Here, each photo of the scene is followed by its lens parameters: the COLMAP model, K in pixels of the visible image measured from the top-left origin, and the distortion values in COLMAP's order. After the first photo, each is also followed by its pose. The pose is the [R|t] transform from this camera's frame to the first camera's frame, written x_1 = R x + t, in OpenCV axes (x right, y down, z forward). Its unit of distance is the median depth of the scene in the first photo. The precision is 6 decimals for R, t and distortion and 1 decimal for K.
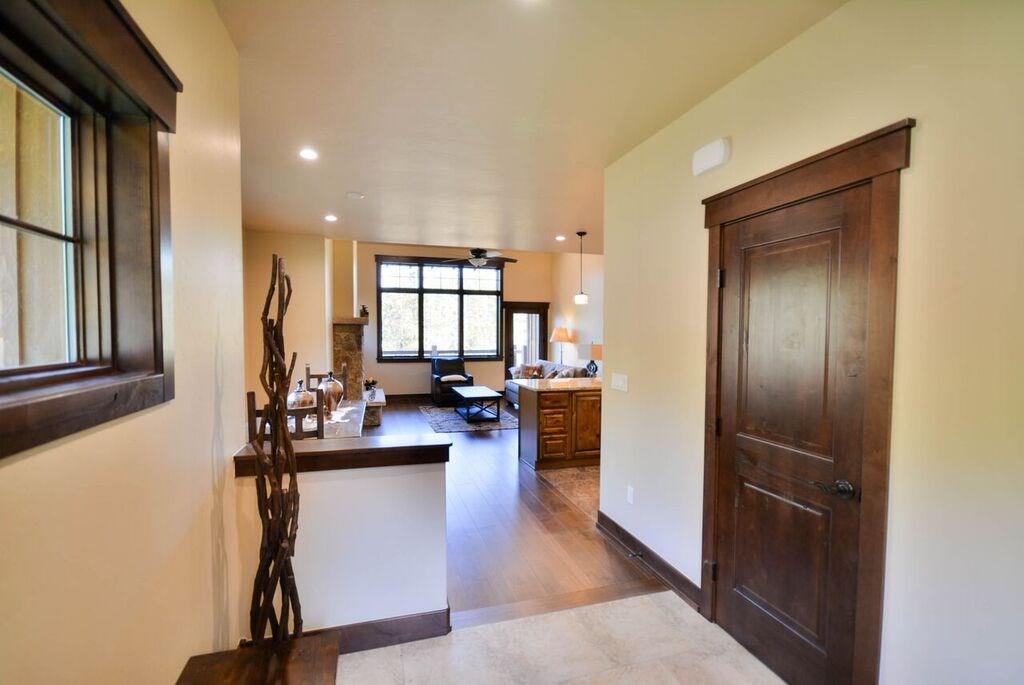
lens RADIAL K [[448.5, 0, 512.3], [0, 448.5, 347.1], [0, 0, 1]] dist [0.020519, -0.017913]
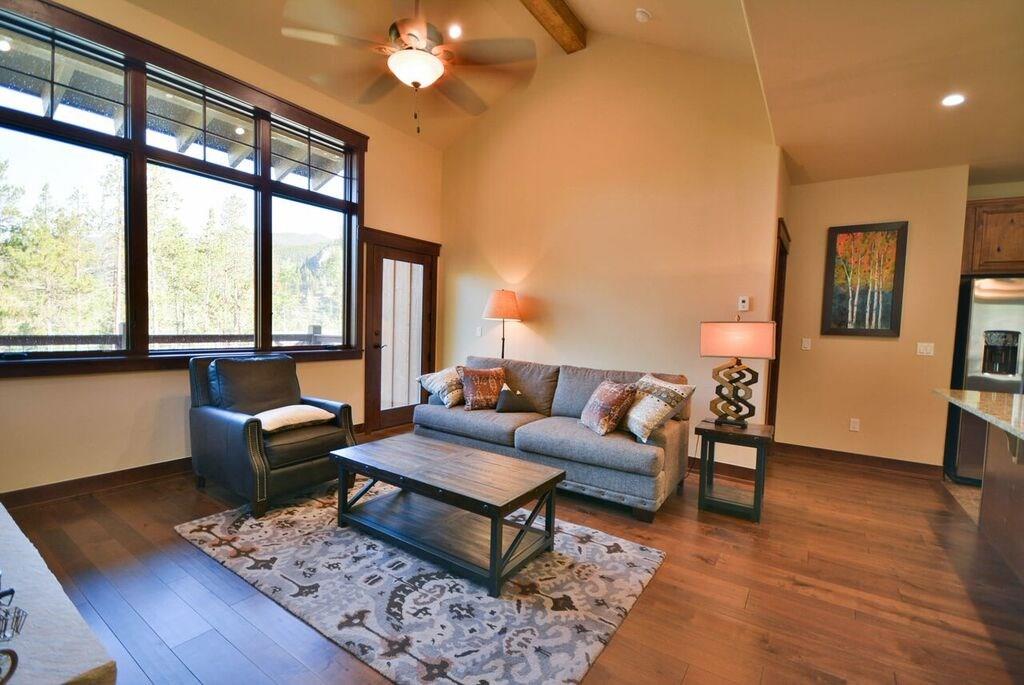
lens RADIAL K [[448.5, 0, 512.3], [0, 448.5, 347.1], [0, 0, 1]] dist [0.020519, -0.017913]
pose [[0.779691, -0.010563, 0.626076, -0.193416], [-0.008671, 0.999580, 0.027664, 0.005417], [-0.626105, -0.026998, 0.779271, 0.562731]]
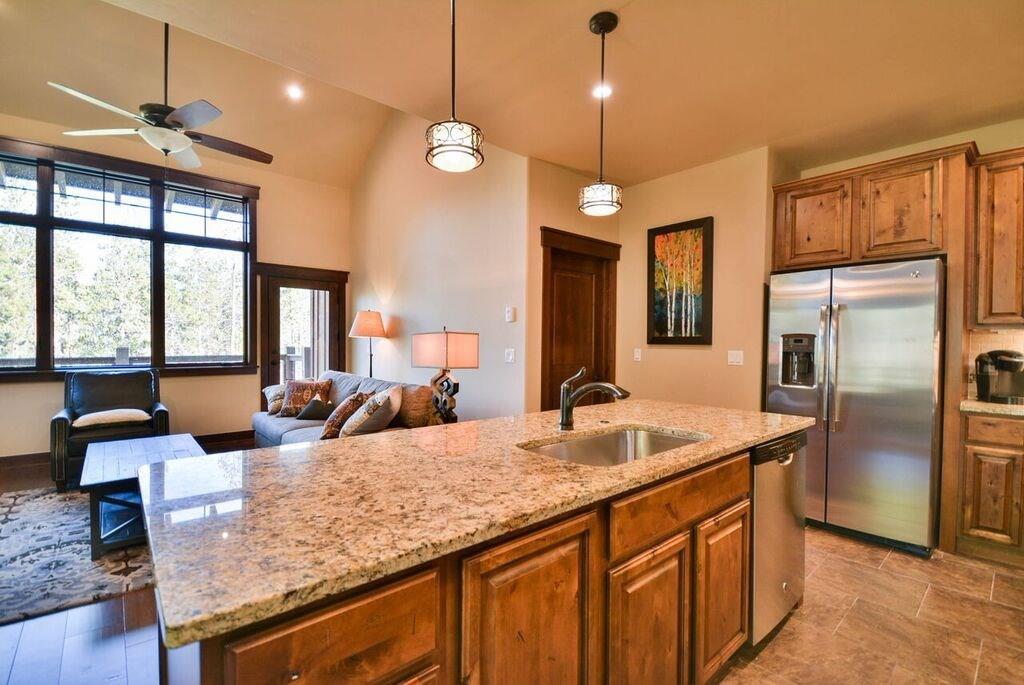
lens RADIAL K [[448.5, 0, 512.3], [0, 448.5, 347.1], [0, 0, 1]] dist [0.020519, -0.017913]
pose [[0.912200, -0.002877, 0.409734, 0.038526], [0.009664, 0.999848, -0.014495, 0.010358], [-0.409630, 0.017182, 0.912090, 0.394969]]
